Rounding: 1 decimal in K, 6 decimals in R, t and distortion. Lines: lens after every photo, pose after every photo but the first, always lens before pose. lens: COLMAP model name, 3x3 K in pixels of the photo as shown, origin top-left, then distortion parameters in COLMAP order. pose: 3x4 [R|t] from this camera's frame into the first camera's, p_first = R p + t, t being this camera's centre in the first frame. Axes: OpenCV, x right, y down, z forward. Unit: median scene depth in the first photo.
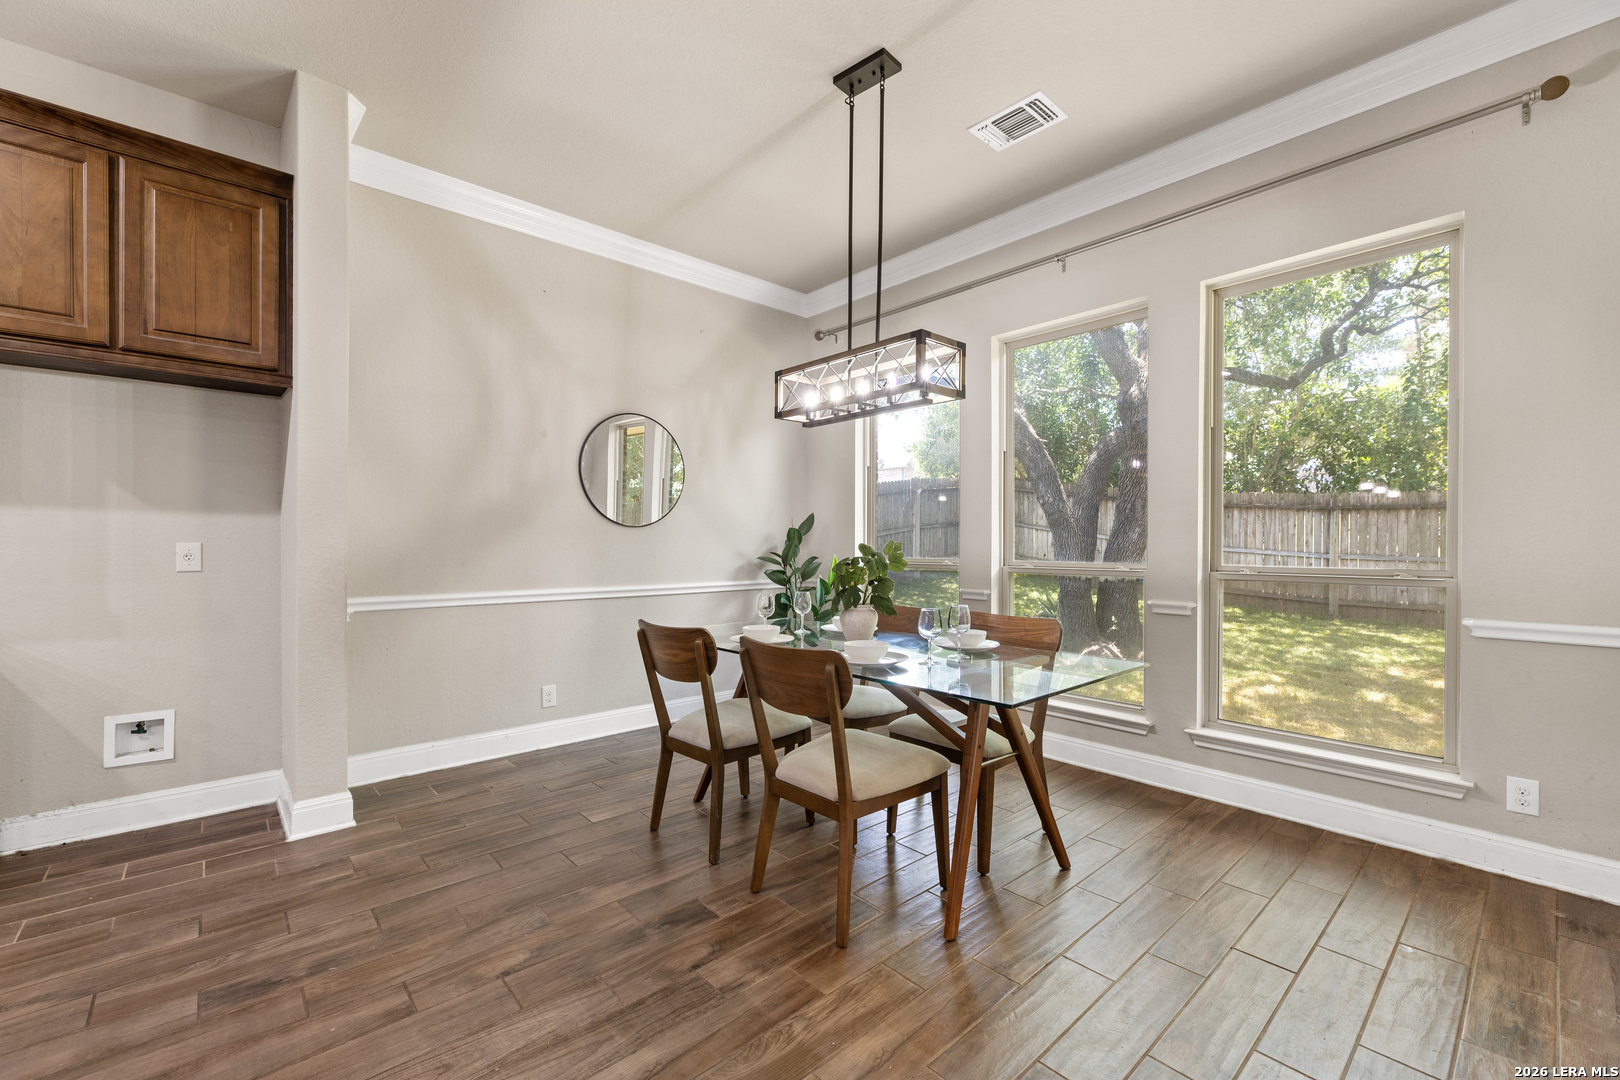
lens RADIAL K [[674.2, 0, 811.0], [0, 674.2, 546.9], [0, 0, 1]] dist [-0.001603, -0.000769]
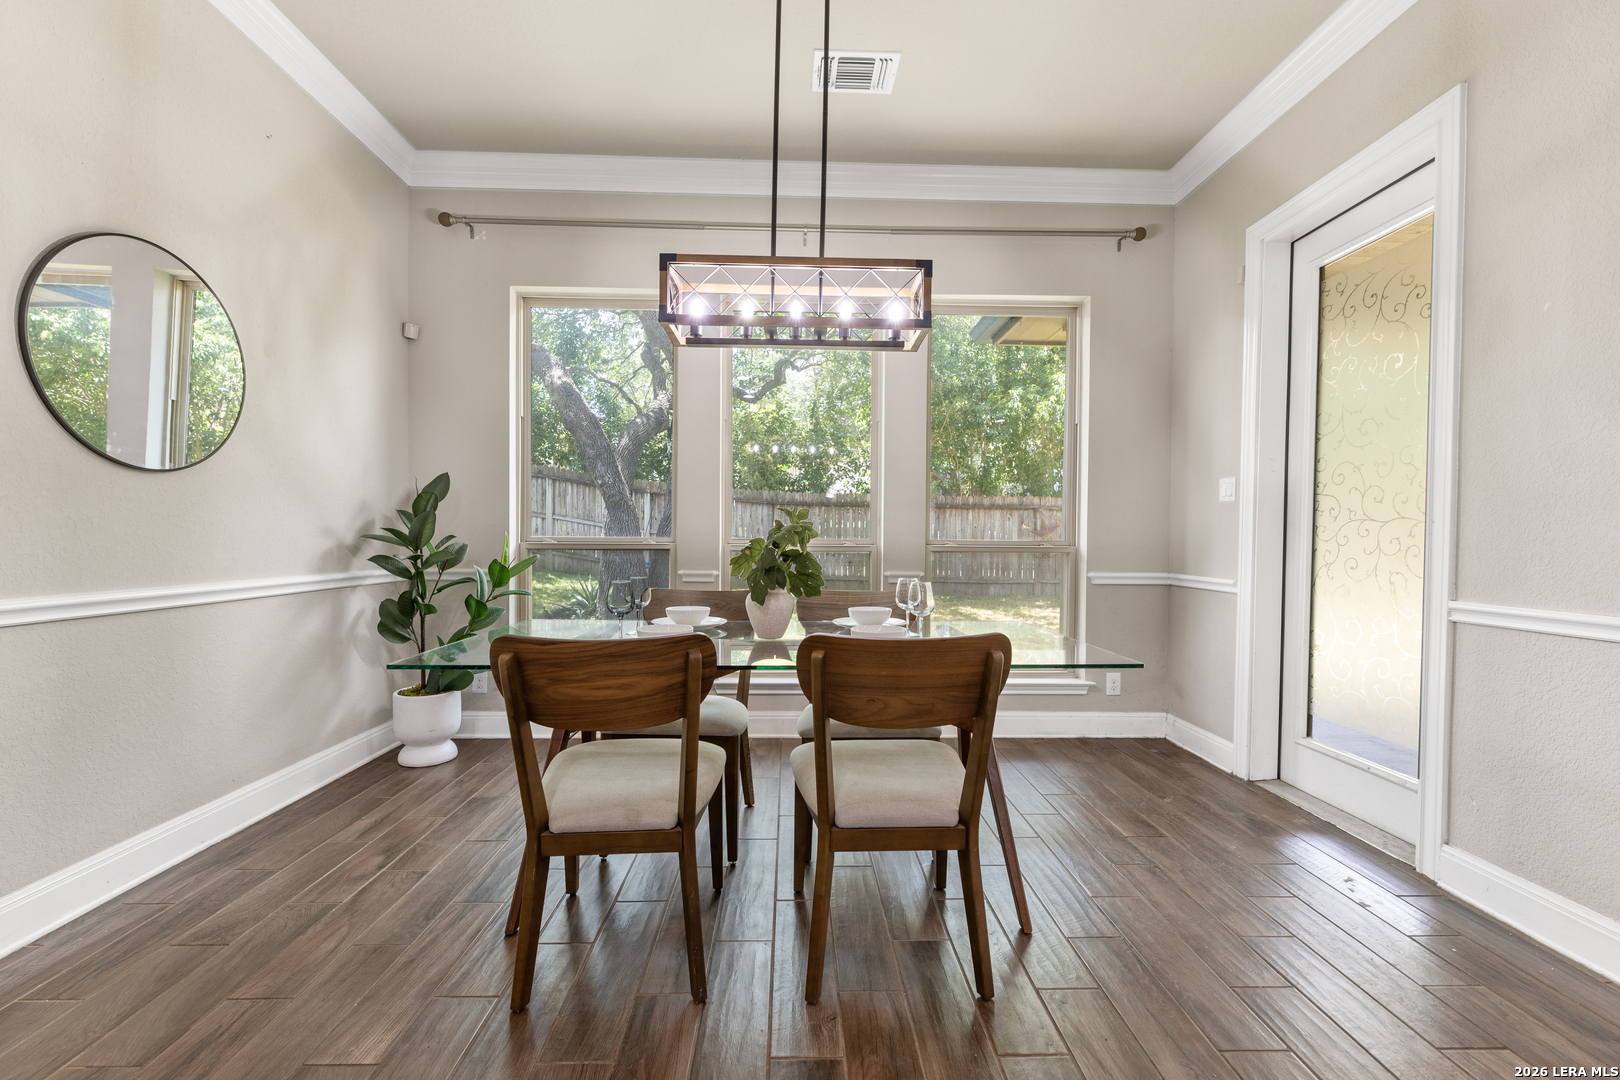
lens RADIAL K [[674.2, 0, 813.7], [0, 674.2, 542.0], [0, 0, 1]] dist [-0.001603, -0.000769]
pose [[0.643144, -0.002509, 0.765741, -0.501328], [-0.001189, 0.999990, 0.004275, 0.032040], [-0.765744, -0.003660, 0.643135, 0.459987]]
